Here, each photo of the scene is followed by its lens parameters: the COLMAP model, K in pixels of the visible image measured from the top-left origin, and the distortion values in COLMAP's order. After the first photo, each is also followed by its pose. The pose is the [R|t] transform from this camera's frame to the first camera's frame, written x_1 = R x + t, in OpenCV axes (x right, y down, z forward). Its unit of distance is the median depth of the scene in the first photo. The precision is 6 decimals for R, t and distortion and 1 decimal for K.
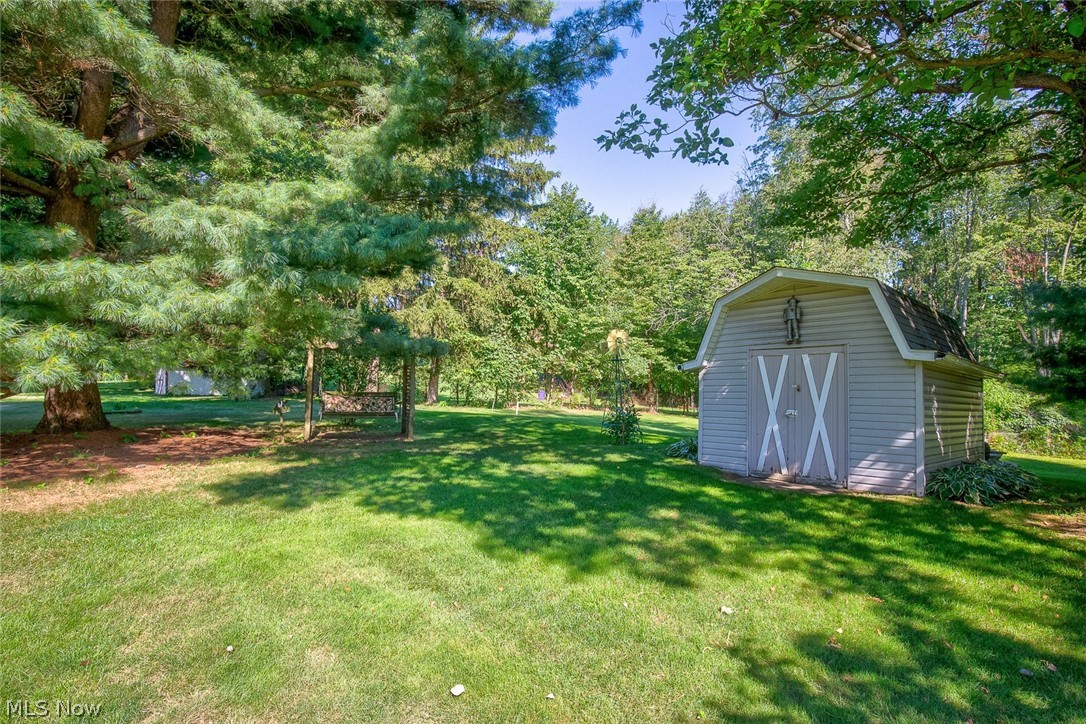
lens RADIAL K [[545.2, 0, 543.0], [0, 545.2, 362.0], [0, 0, 1]] dist [-0.003868, -0.000503]
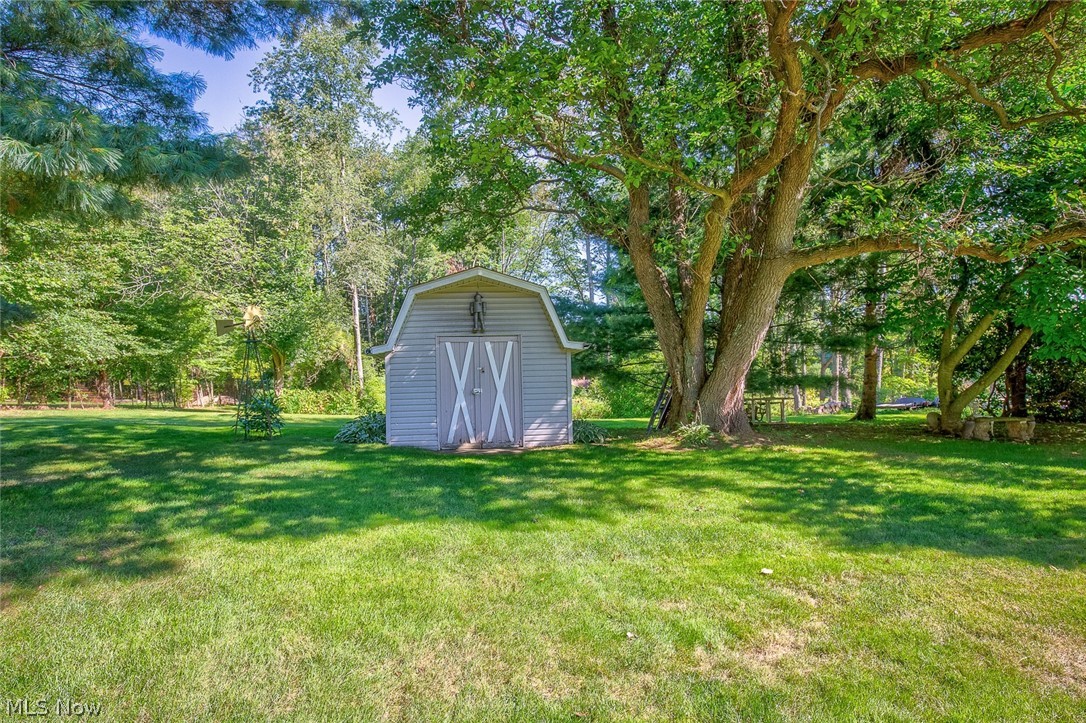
lens RADIAL K [[571.7, 0, 543.0], [0, 571.7, 361.5], [0, 0, 1]] dist [-0.004447, -0.001244]
pose [[0.576308, -0.005093, 0.817217, -0.461836], [-0.017501, 0.999674, 0.018572, 0.003553], [-0.817045, -0.025005, 0.576031, 0.161350]]
